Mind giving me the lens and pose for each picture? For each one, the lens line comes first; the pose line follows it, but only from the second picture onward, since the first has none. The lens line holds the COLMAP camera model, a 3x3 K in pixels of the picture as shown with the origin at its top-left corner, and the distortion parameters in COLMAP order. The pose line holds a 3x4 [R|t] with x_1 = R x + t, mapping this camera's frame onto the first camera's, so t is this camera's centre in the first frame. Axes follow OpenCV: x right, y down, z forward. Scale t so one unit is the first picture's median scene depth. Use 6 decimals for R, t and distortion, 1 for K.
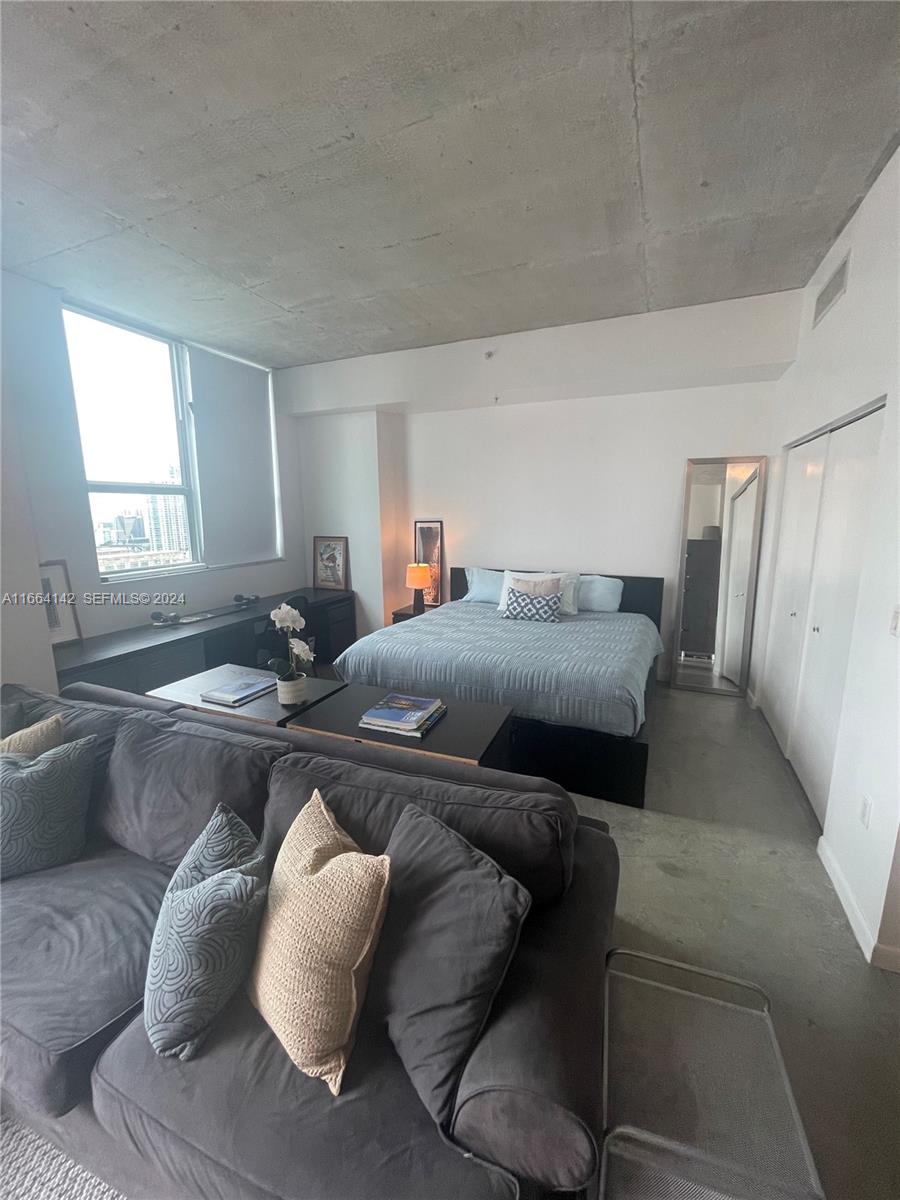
lens RADIAL K [[486.6, 0, 455.0], [0, 486.6, 595.4], [0, 0, 1]] dist [-0.001339, -0.000856]
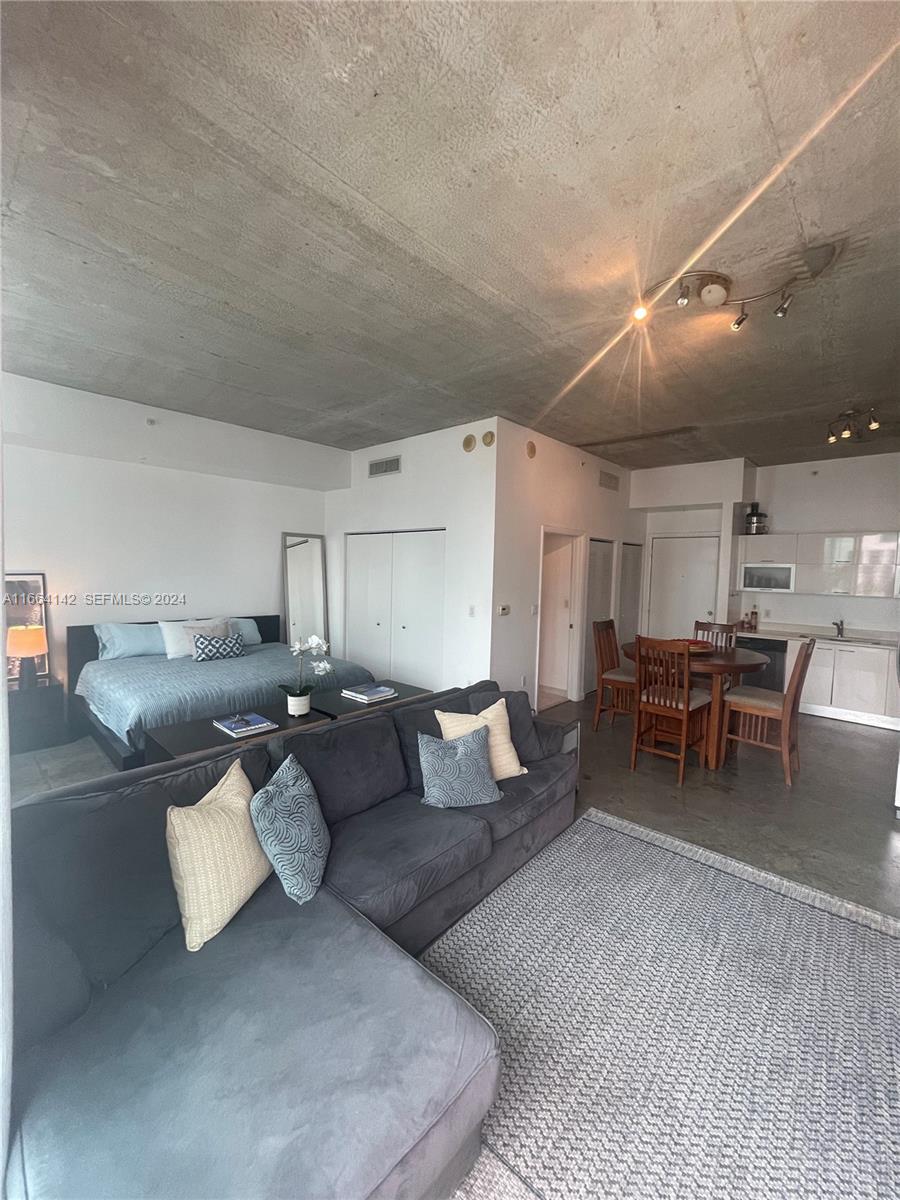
lens RADIAL K [[486.6, 0, 446.6], [0, 486.6, 601.9], [0, 0, 1]] dist [-0.001339, -0.000856]
pose [[0.334404, -0.047436, 0.941235, -0.774338], [0.135301, 0.990803, 0.001864, -0.013657], [-0.932667, 0.126726, 0.337747, 0.083126]]
